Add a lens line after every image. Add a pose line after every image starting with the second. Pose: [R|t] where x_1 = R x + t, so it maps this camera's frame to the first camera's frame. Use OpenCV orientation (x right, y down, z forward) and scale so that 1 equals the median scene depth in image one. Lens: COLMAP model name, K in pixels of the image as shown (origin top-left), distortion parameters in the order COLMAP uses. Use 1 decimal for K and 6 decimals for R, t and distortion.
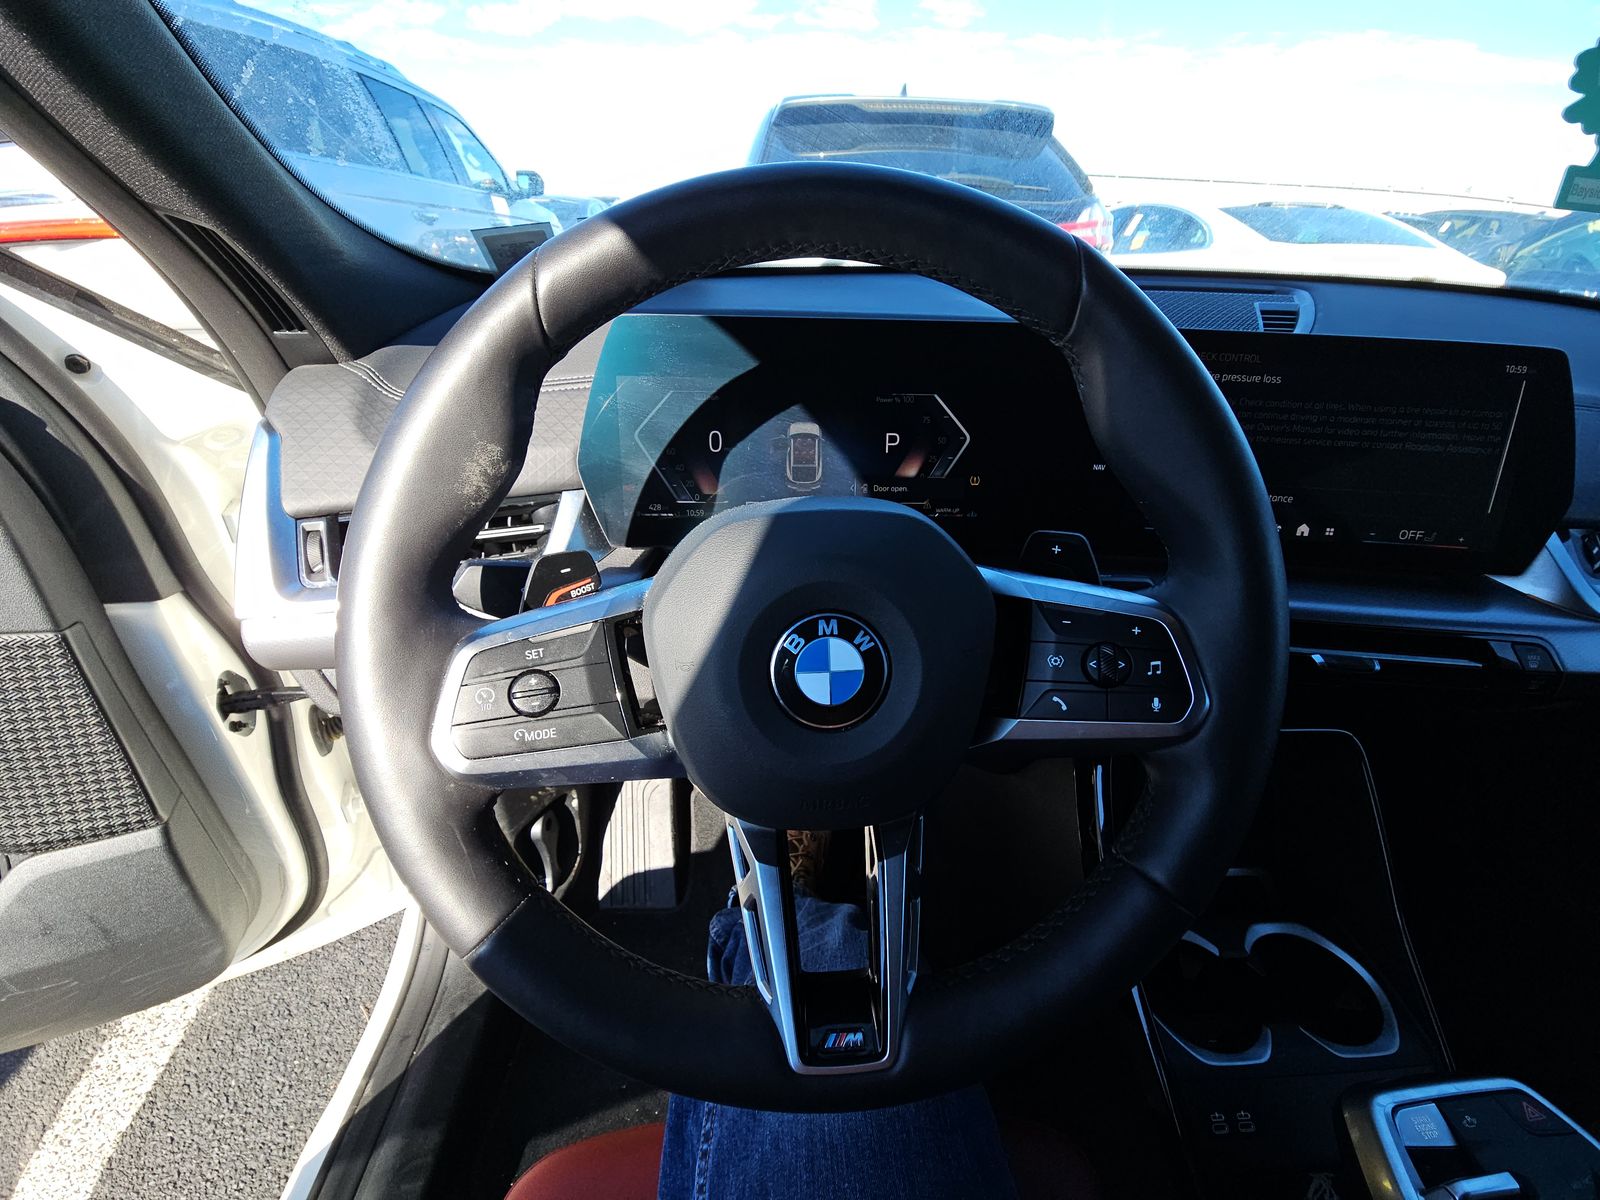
lens RADIAL K [[633.1, 0, 801.9], [0, 633.1, 597.5], [0, 0, 1]] dist [-0.003363, -0.003783]
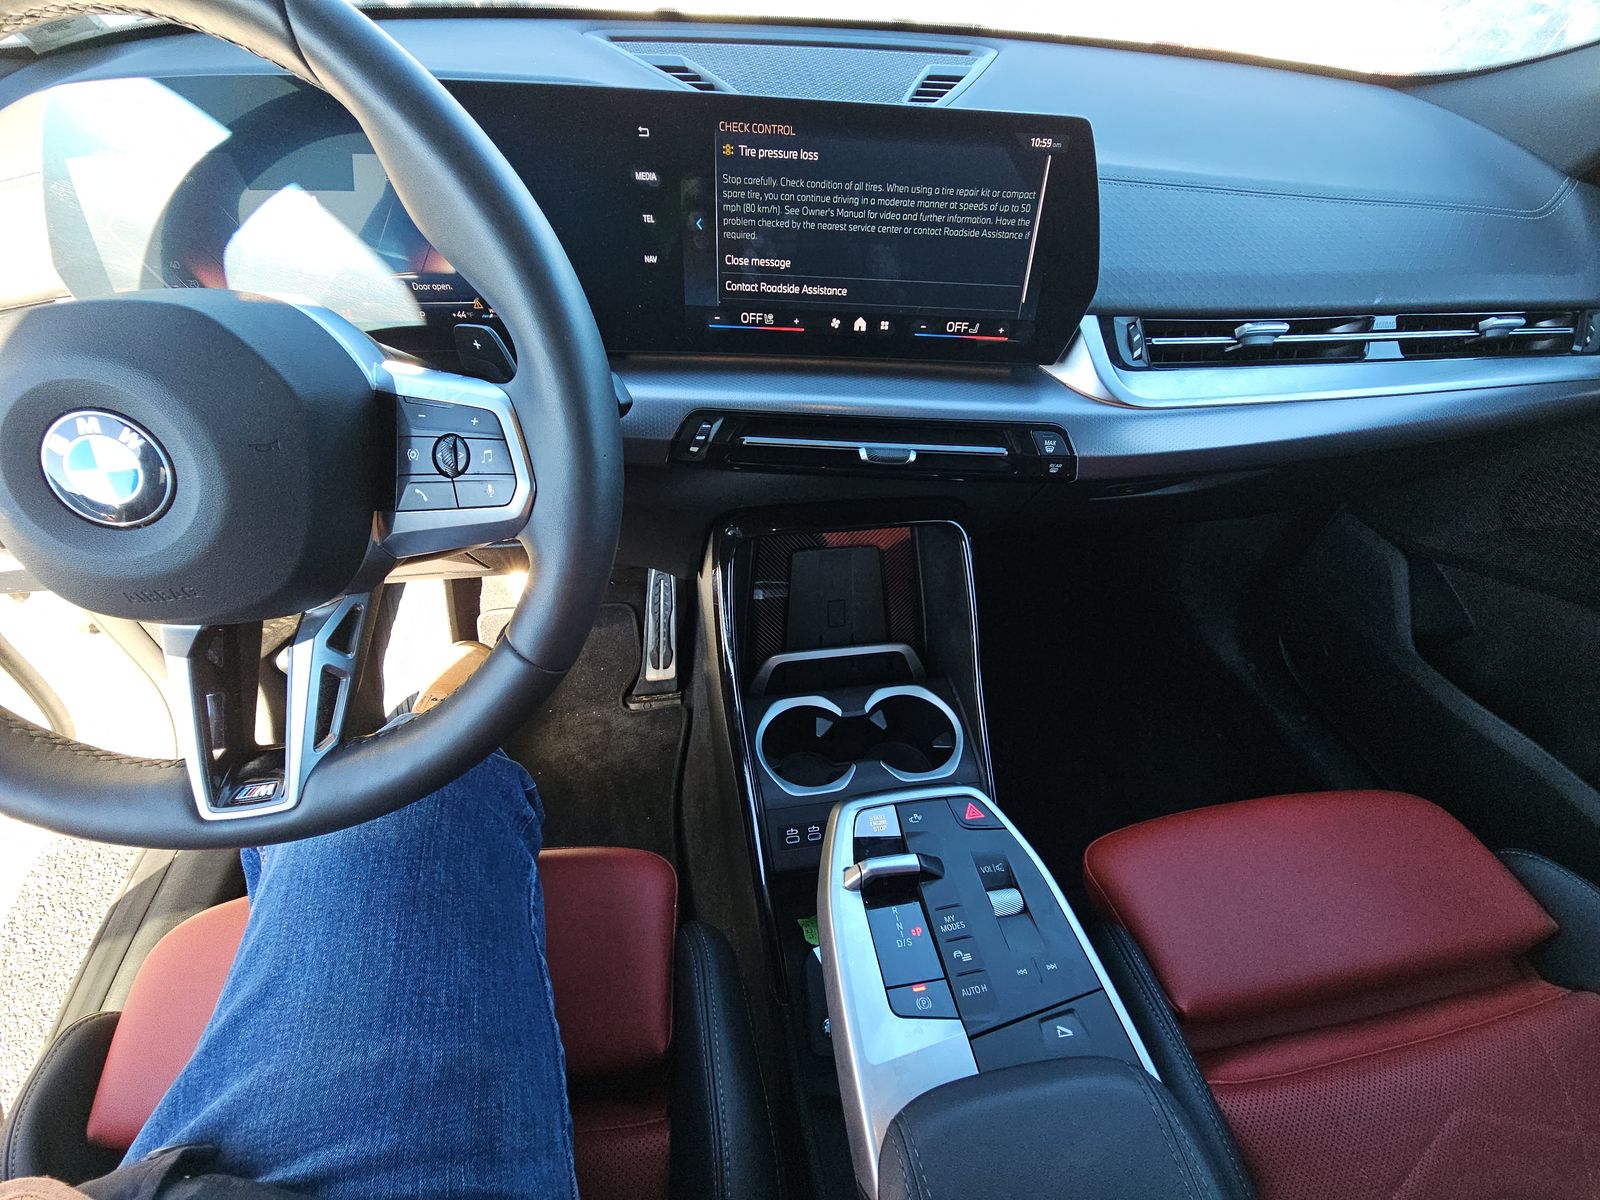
lens RADIAL K [[633.1, 0, 796.5], [0, 633.1, 588.4], [0, 0, 1]] dist [-0.003363, -0.003783]
pose [[0.993938, -0.057923, 0.093446, 0.596619], [0.032428, 0.966598, 0.254236, 0.045148], [-0.105051, -0.249665, 0.962617, -0.086221]]
